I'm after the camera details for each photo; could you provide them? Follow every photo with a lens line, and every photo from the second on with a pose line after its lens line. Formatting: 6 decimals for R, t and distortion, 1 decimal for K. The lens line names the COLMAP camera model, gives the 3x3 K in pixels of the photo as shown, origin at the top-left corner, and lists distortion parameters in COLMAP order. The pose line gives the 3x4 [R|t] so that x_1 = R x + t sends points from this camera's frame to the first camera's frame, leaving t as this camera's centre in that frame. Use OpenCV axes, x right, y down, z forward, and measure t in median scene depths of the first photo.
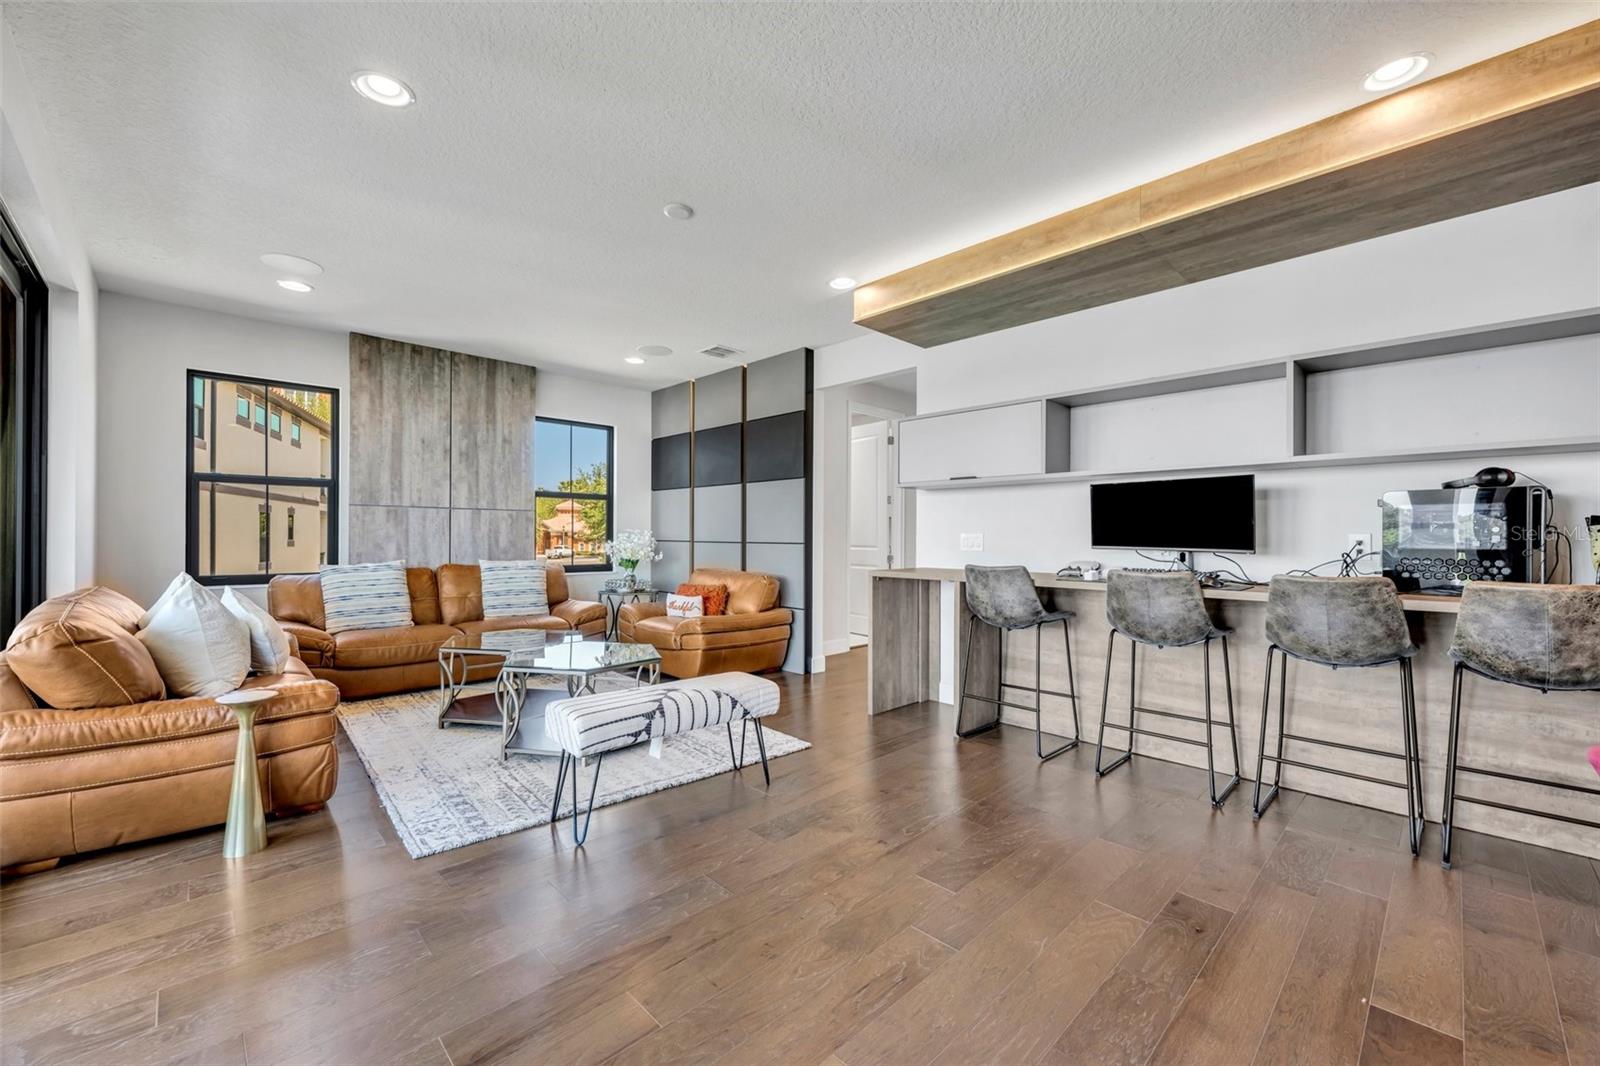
lens RADIAL K [[641.9, 0, 796.6], [0, 641.9, 530.1], [0, 0, 1]] dist [0.001906, 0.000134]
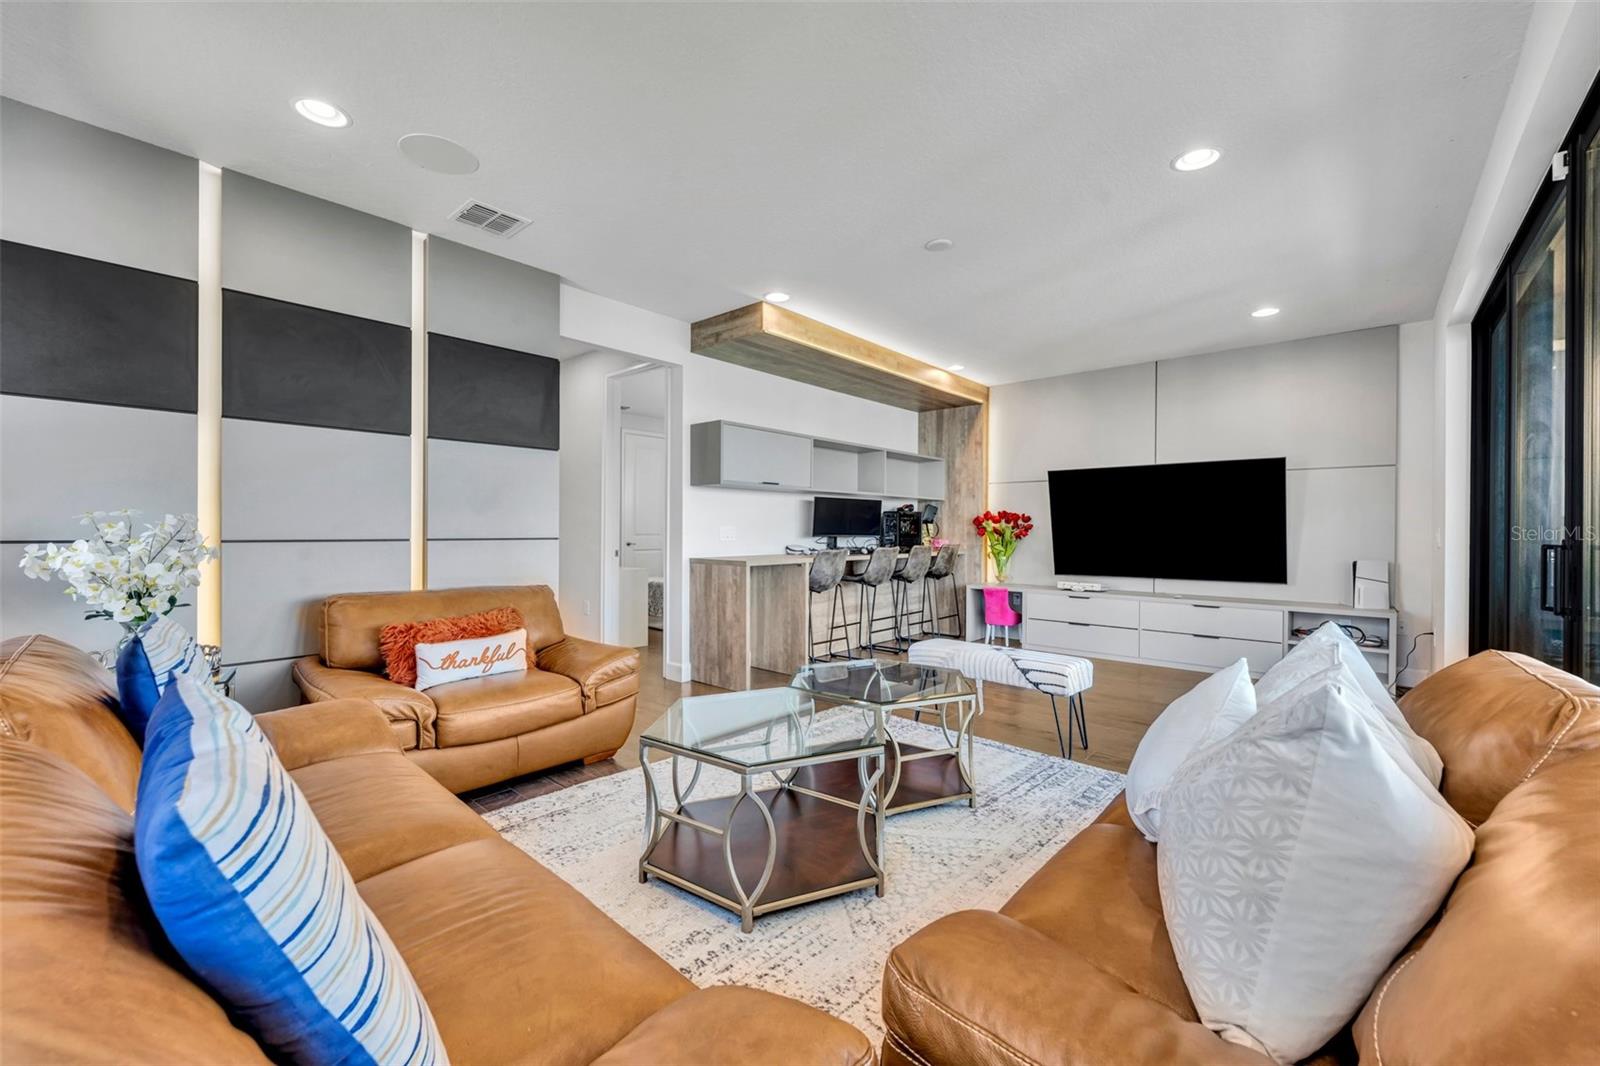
lens RADIAL K [[641.9, 0, 796.6], [0, 641.9, 530.1], [0, 0, 1]] dist [0.001906, 0.000134]
pose [[-0.083321, -0.006808, 0.996500, -1.215418], [-0.014842, 0.999874, 0.005590, 0.003354], [-0.996412, -0.014324, -0.083411, 1.260375]]
